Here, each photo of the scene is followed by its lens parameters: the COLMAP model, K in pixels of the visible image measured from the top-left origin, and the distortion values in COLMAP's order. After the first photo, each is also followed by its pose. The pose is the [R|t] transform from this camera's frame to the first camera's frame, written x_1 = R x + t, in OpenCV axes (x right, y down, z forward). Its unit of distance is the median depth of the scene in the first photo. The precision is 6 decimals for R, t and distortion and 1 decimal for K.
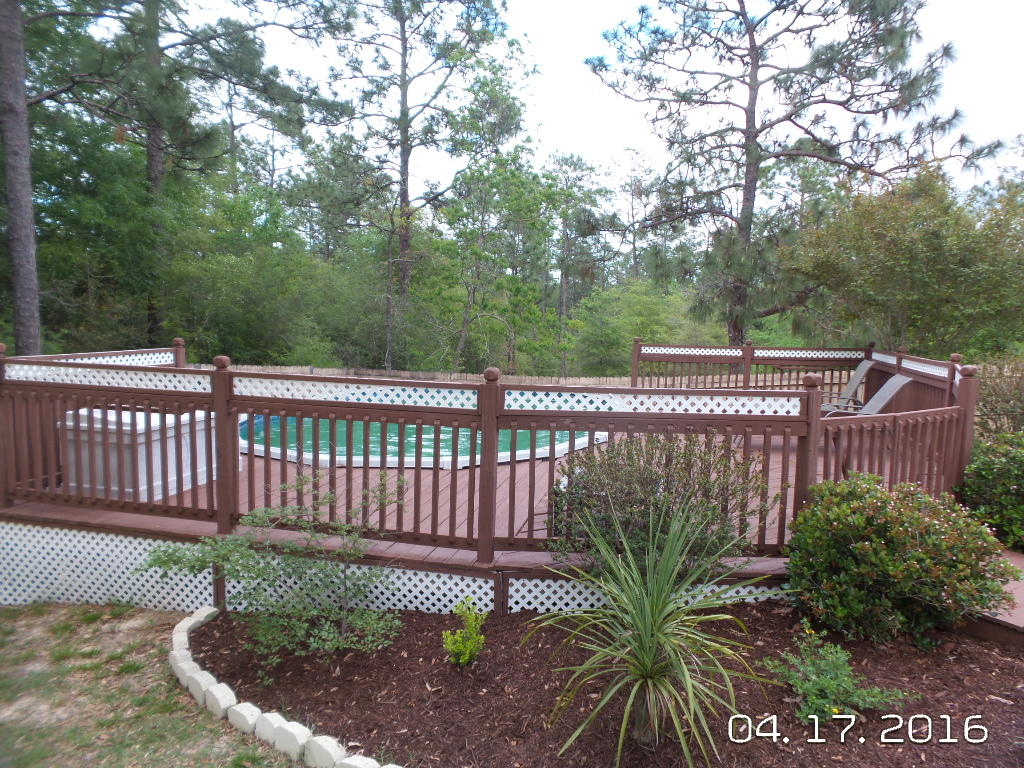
lens RADIAL K [[705.8, 0, 513.4], [0, 705.8, 388.6], [0, 0, 1]] dist [-0.013978, 0.014423]
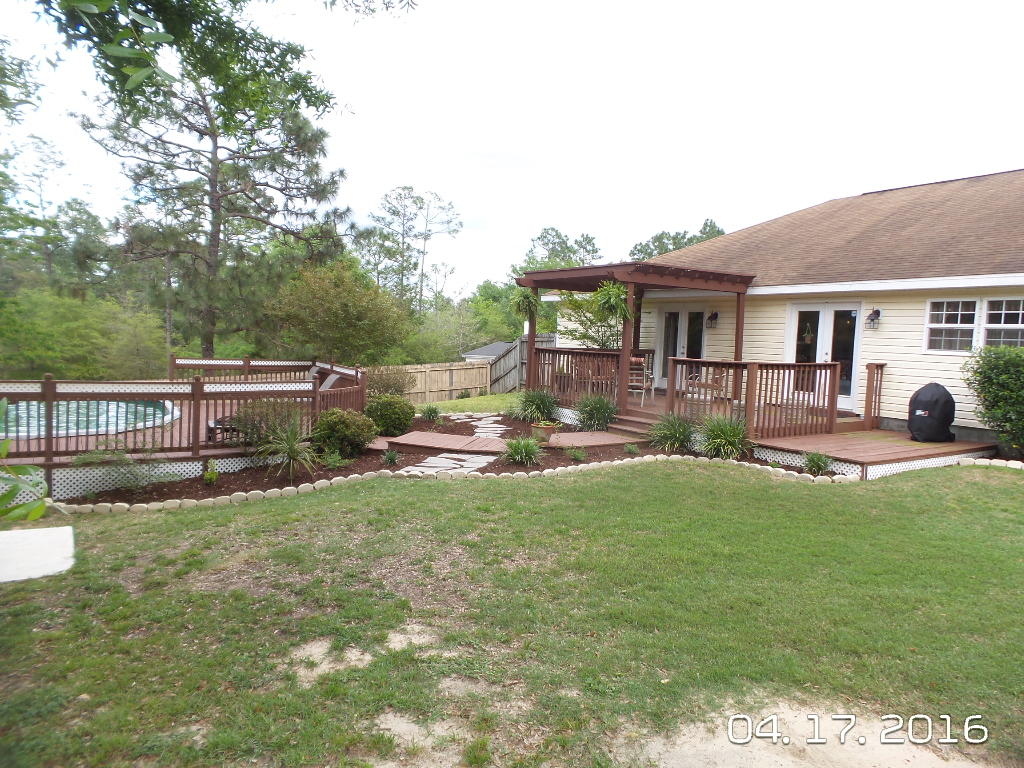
lens RADIAL K [[705.8, 0, 523.3], [0, 705.8, 384.1], [0, 0, 1]] dist [-0.013978, 0.014423]
pose [[0.694358, -0.034732, 0.718791, -0.553494], [0.040172, 0.999148, 0.009473, 0.012908], [-0.718507, 0.022297, 0.695162, -0.836193]]
